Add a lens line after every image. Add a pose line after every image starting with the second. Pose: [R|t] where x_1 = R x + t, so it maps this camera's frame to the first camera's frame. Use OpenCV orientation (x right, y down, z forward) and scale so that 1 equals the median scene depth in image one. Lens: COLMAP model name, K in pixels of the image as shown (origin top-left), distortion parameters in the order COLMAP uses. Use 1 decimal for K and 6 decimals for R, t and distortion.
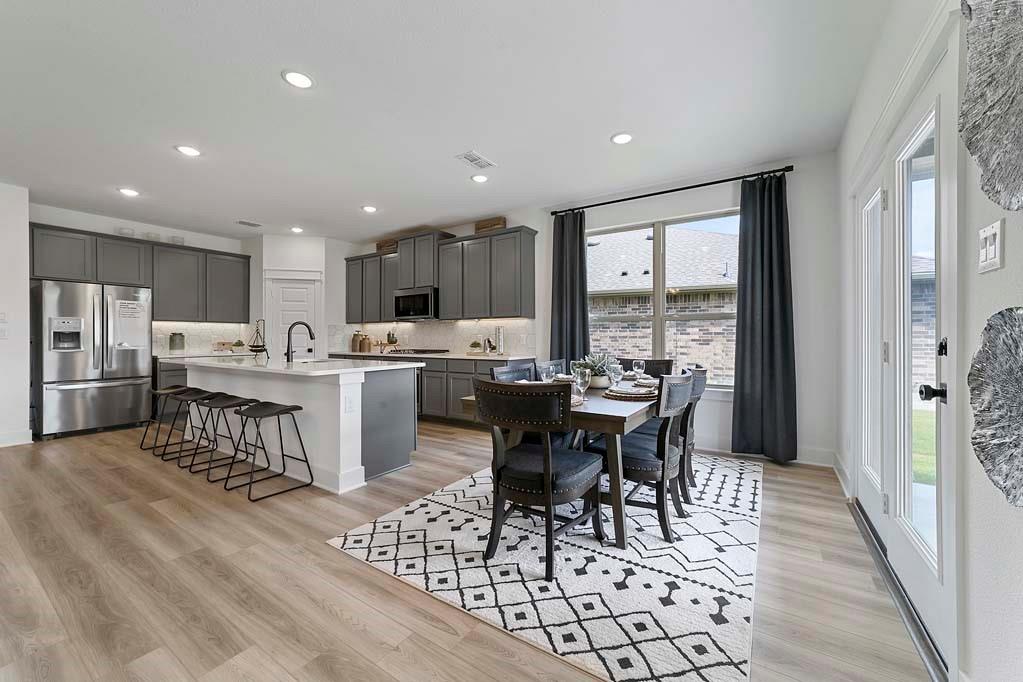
lens RADIAL K [[396.1, 0, 513.6], [0, 396.1, 338.4], [0, 0, 1]] dist [-0.003775, 0.001184]
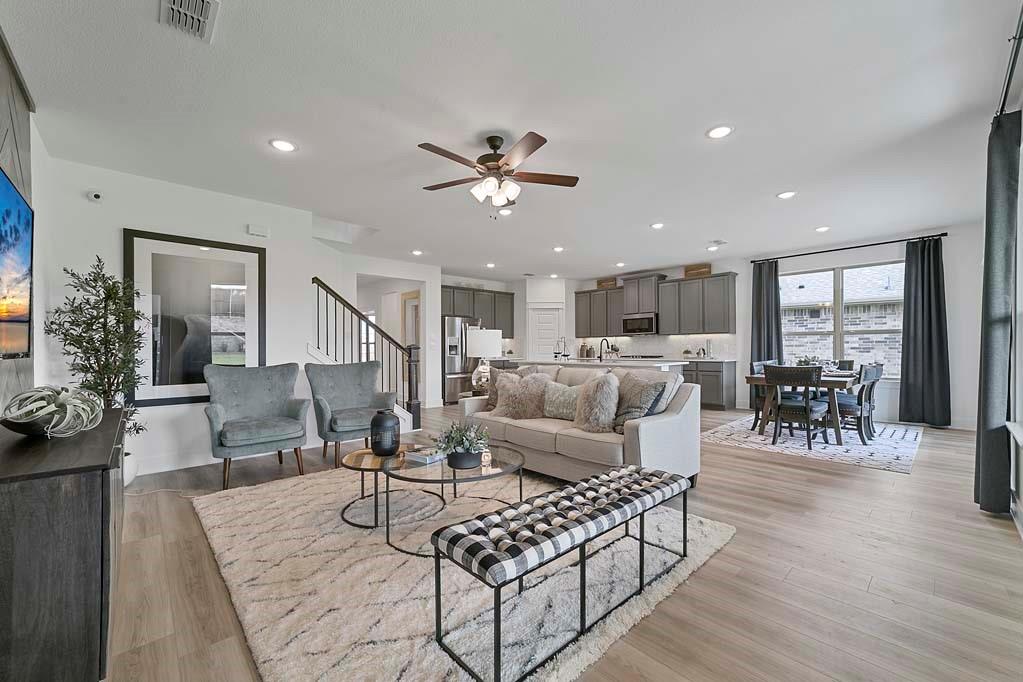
lens RADIAL K [[396.1, 0, 527.4], [0, 396.1, 350.7], [0, 0, 1]] dist [-0.003775, 0.001184]
pose [[0.971636, -0.003469, -0.236455, -0.323880], [0.004825, 0.999975, 0.005157, 0.000668], [0.236431, -0.006151, 0.971629, -0.551870]]
